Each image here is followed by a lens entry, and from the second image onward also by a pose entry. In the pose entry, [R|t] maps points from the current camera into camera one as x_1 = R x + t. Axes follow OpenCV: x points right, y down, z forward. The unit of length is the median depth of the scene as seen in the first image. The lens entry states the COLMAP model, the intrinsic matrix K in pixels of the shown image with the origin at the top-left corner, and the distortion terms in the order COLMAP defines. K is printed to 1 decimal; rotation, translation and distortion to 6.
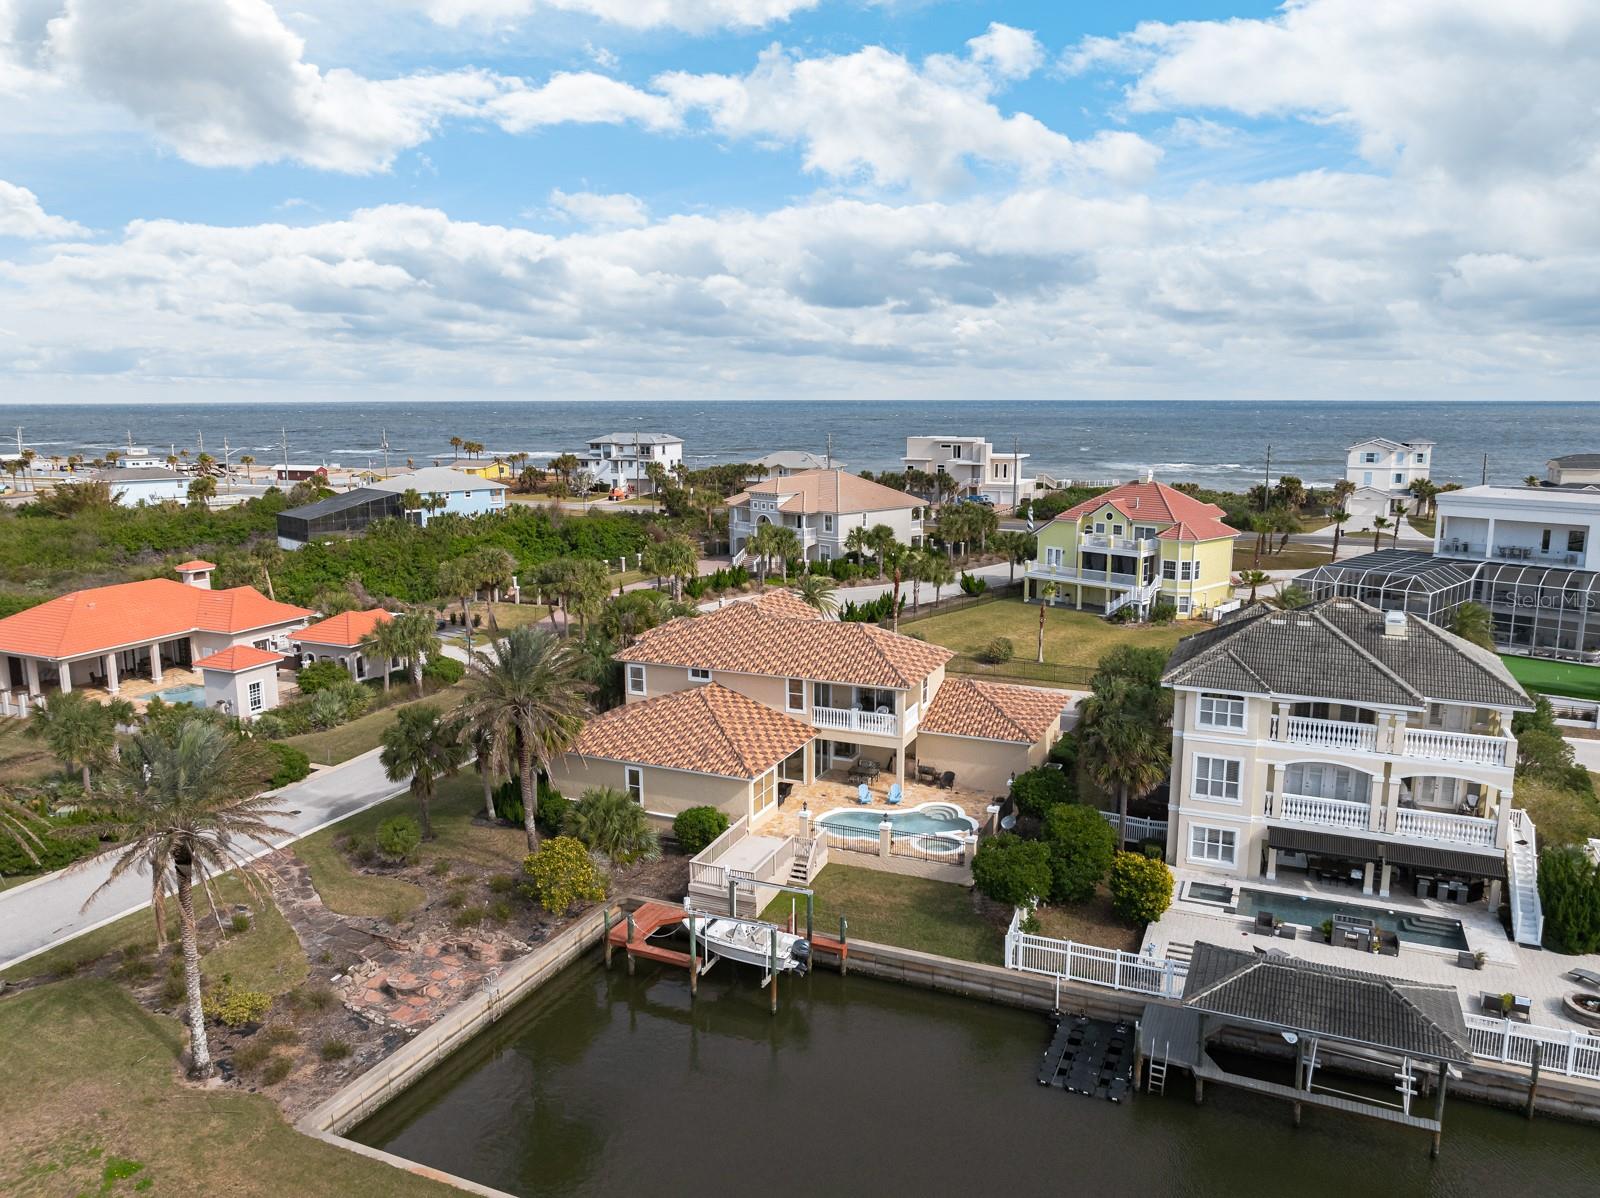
lens RADIAL K [[1126.5, 0, 804.2], [0, 1126.5, 588.9], [0, 0, 1]] dist [-0.027499, 0.016977]
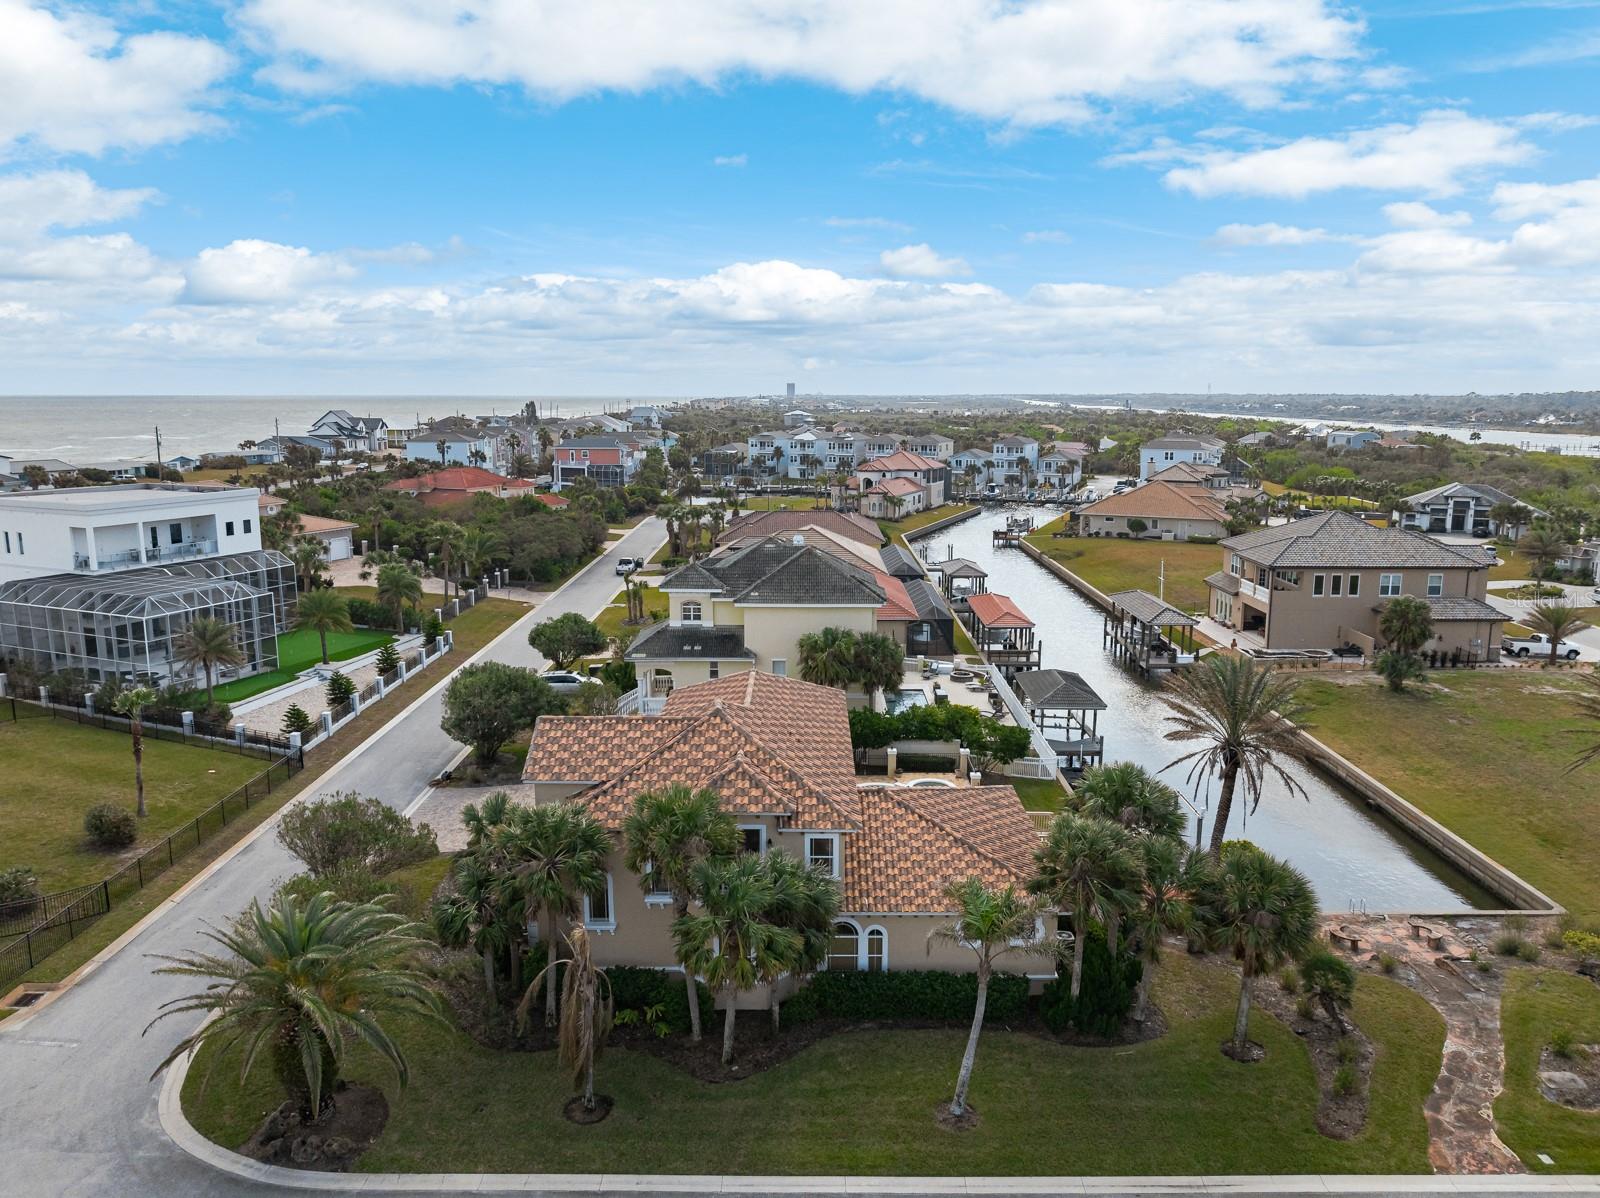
lens RADIAL K [[1130.6, 0, 809.8], [0, 1130.6, 596.8], [0, 0, 1]] dist [-0.022533, 0.006958]
pose [[-0.403903, -0.160351, 0.900639, -0.885055], [0.150861, 0.959363, 0.238461, -0.266111], [-0.902277, 0.232186, -0.363299, 1.573807]]
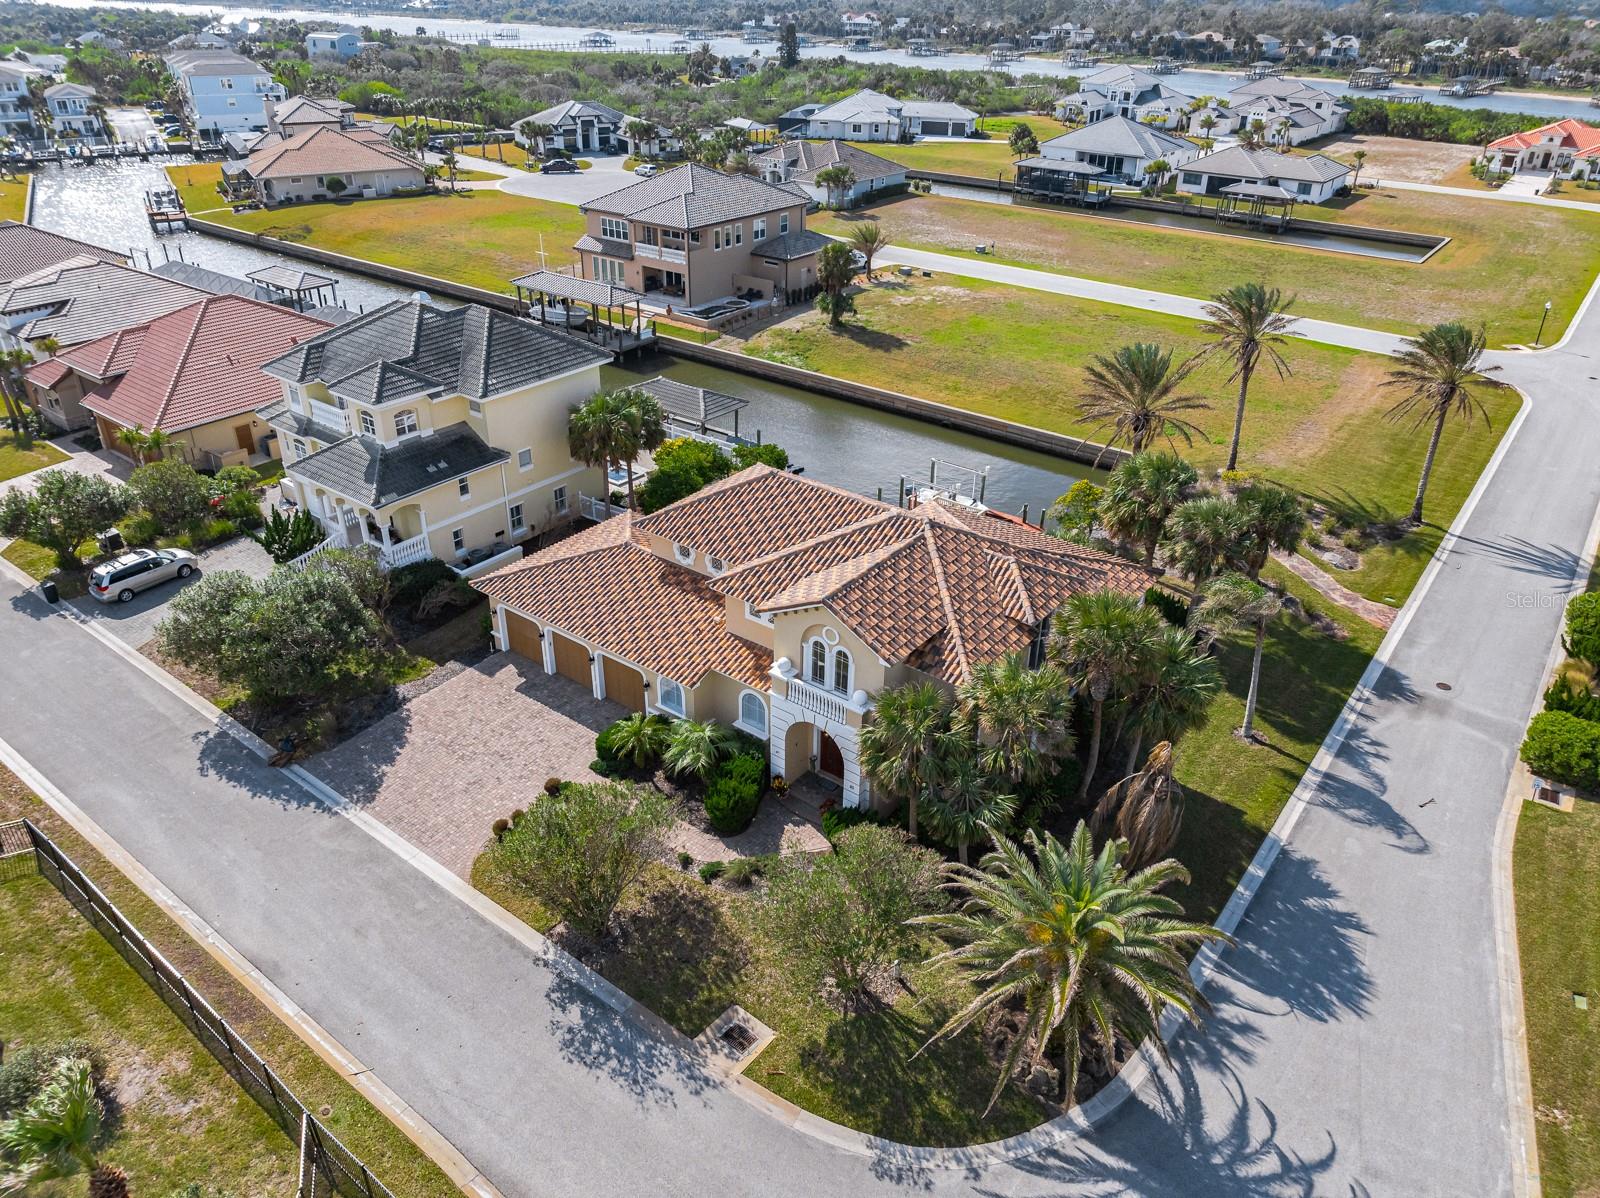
lens RADIAL K [[1126.5, 0, 804.2], [0, 1126.5, 588.9], [0, 0, 1]] dist [-0.027499, 0.016977]
pose [[-0.972005, -0.122143, 0.200719, -0.168448], [0.028629, 0.786330, 0.617143, -0.473973], [-0.233211, 0.605612, -0.760819, 2.043768]]
